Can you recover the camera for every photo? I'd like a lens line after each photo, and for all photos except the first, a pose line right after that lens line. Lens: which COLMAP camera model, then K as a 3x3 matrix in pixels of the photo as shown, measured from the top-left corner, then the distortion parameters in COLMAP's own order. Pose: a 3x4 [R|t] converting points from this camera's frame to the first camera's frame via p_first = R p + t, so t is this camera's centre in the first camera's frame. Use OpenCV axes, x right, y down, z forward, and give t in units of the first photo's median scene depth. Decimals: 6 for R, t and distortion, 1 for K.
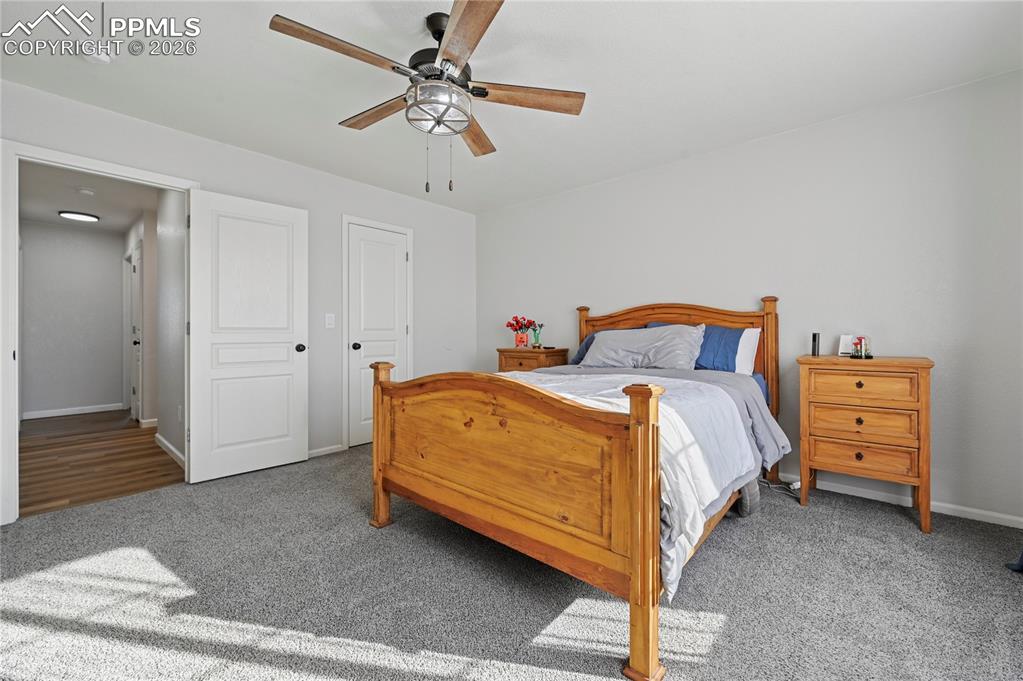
lens RADIAL K [[411.1, 0, 525.4], [0, 411.1, 332.5], [0, 0, 1]] dist [-0.000880, -0.000227]
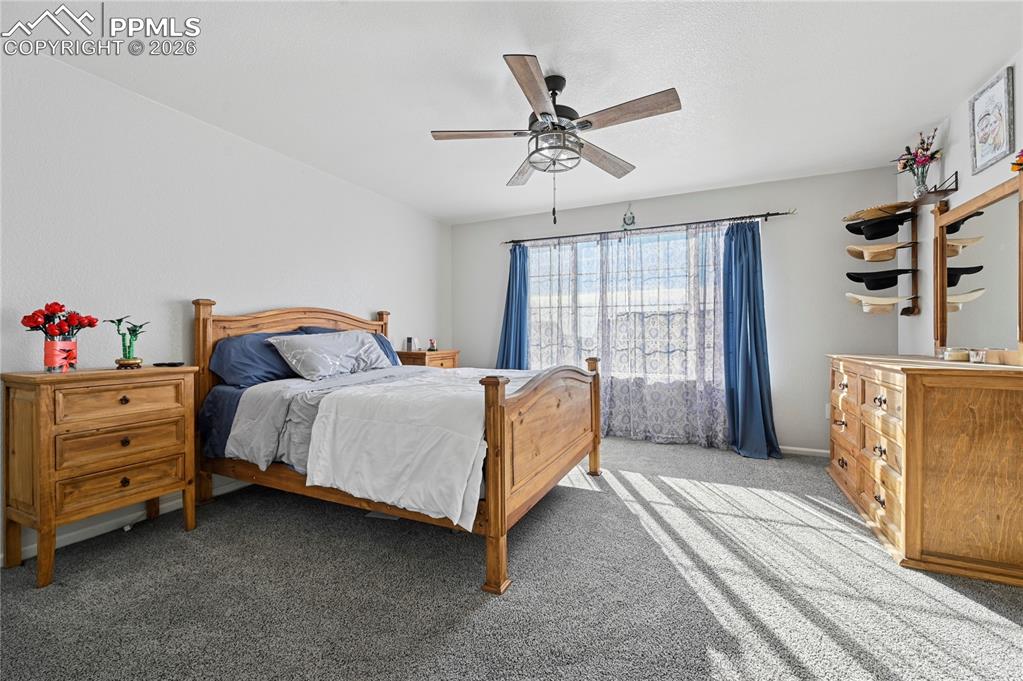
lens RADIAL K [[411.1, 0, 525.4], [0, 411.1, 332.5], [0, 0, 1]] dist [-0.000880, -0.000227]
pose [[-0.272874, 0.012367, 0.961970, -1.258695], [0.008403, 0.999910, -0.010471, 0.005046], [-0.962013, 0.005226, -0.272953, 1.315544]]
